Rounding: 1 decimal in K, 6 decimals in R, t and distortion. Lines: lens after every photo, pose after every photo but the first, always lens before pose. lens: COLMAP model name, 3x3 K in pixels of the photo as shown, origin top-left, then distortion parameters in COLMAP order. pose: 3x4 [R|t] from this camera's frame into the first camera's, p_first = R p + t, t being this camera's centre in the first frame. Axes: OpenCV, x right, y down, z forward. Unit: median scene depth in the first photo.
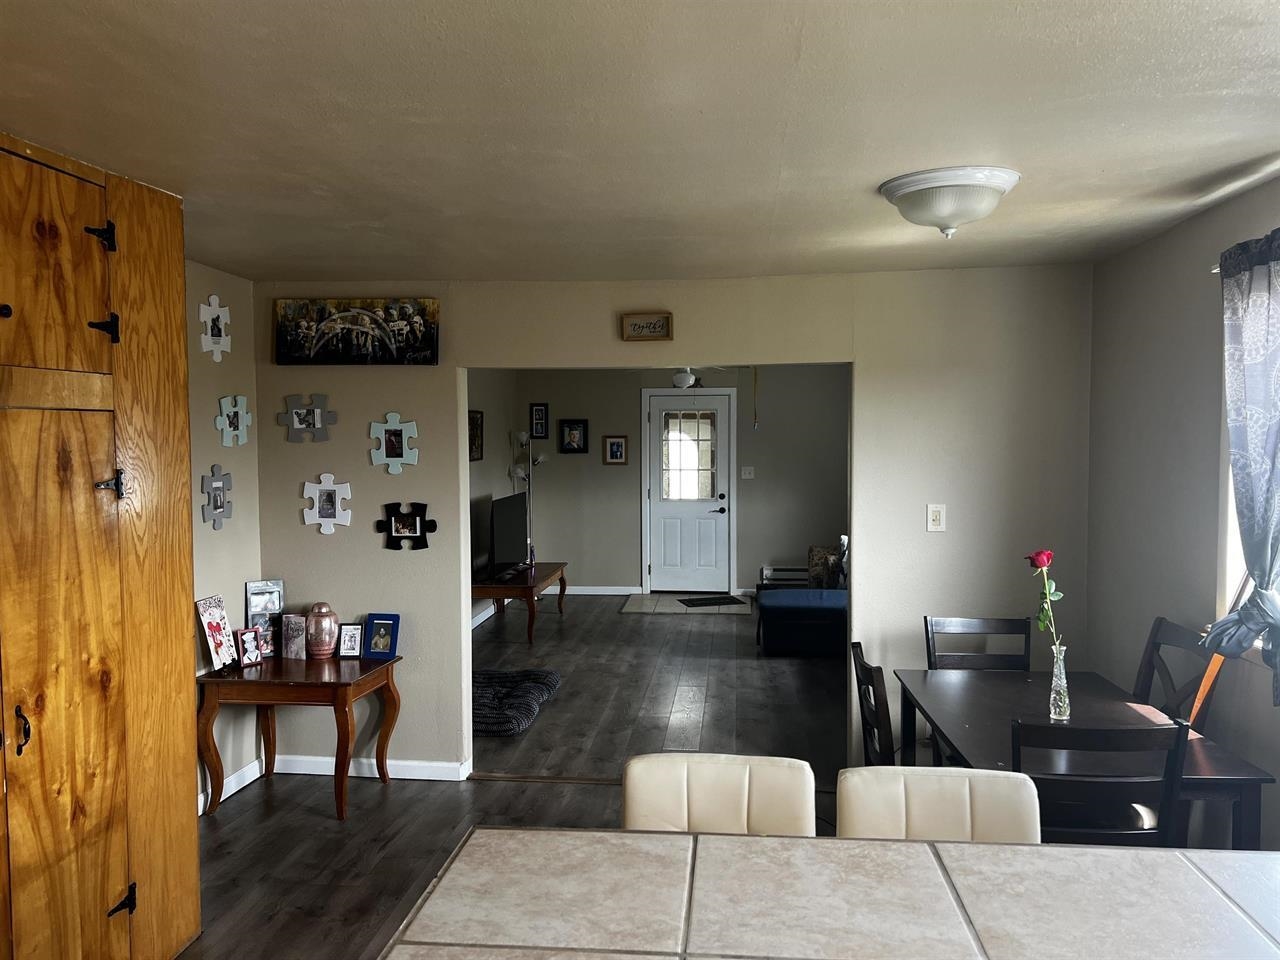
lens RADIAL K [[964.0, 0, 642.8], [0, 964.0, 479.9], [0, 0, 1]] dist [0.041366, -0.027738]
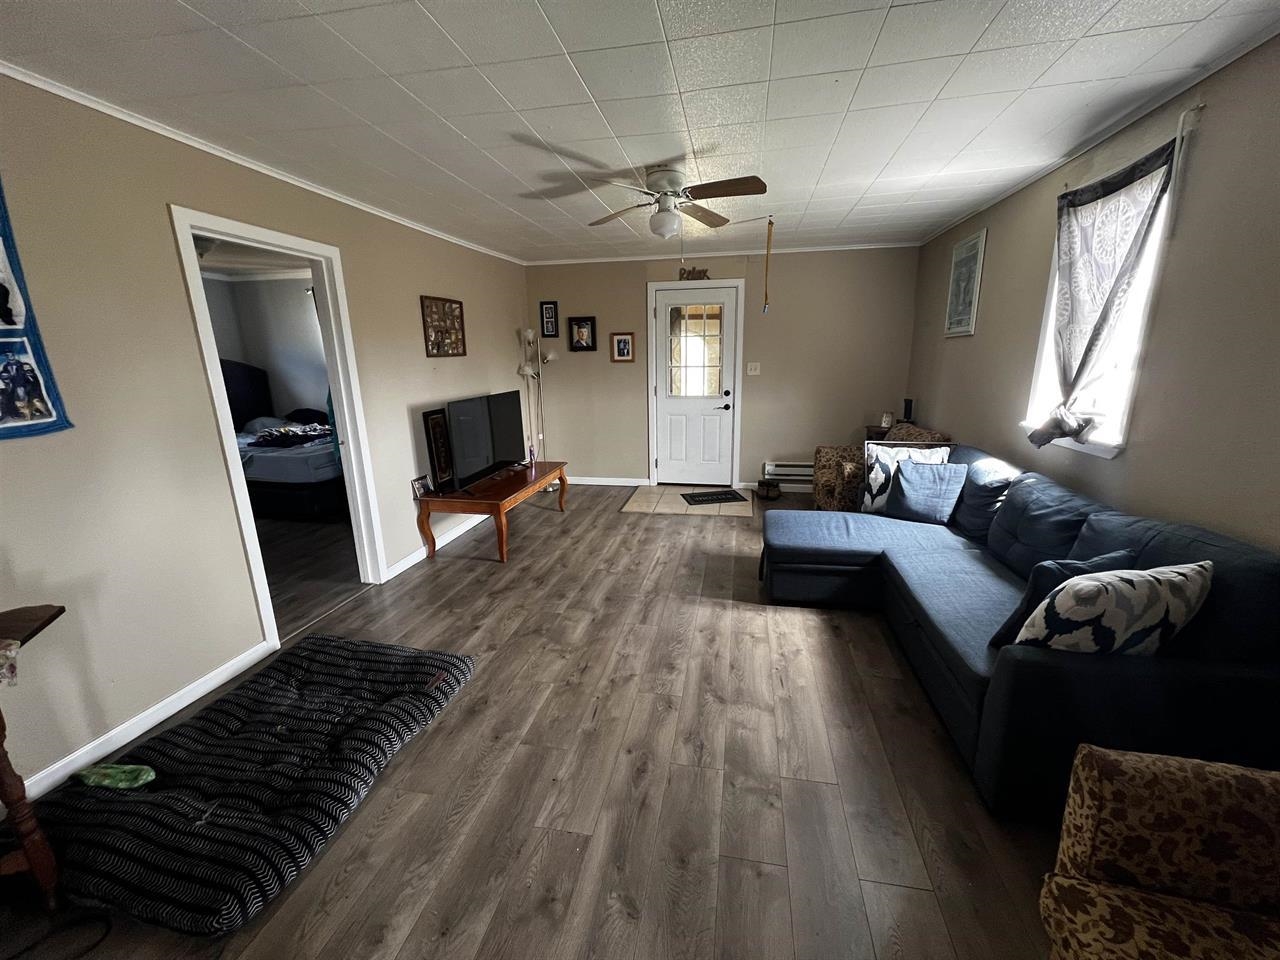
lens RADIAL K [[508.7, 0, 643.8], [0, 508.7, 480.9], [0, 0, 1]] dist [-0.003138, 0.000507]
pose [[0.995461, 0.011842, -0.094435, 0.046803], [0.006897, 0.980643, 0.195681, 0.002438], [0.094924, -0.195444, 0.976110, 0.452561]]
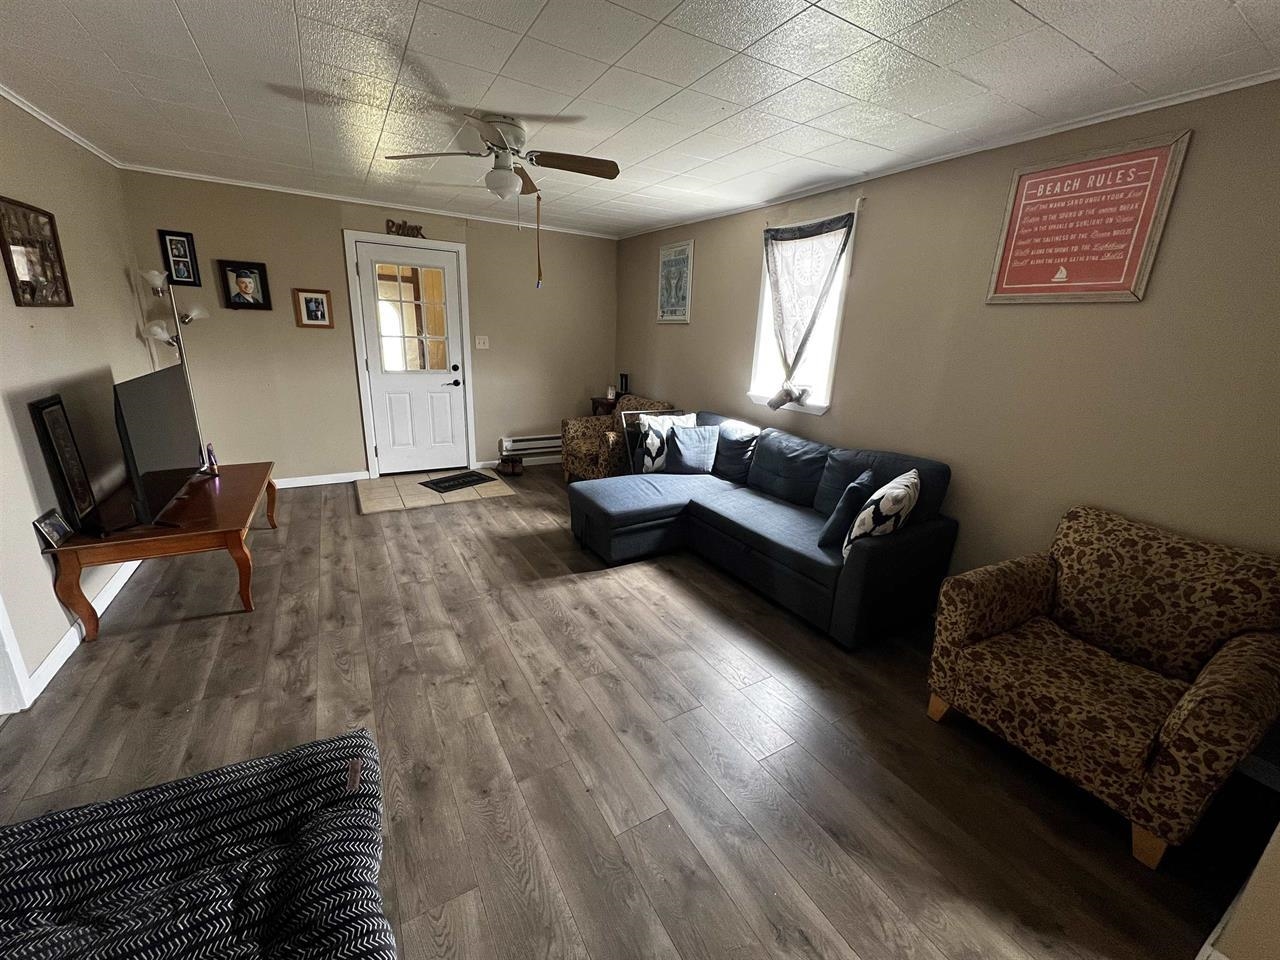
lens RADIAL K [[512.3, 0, 641.3], [0, 512.3, 480.1], [0, 0, 1]] dist [-0.002246, 0.000082]
pose [[0.806020, -0.127621, 0.577966, -0.073334], [-0.019628, 0.970178, 0.241599, -0.000879], [-0.591563, -0.206078, 0.779477, 0.482691]]
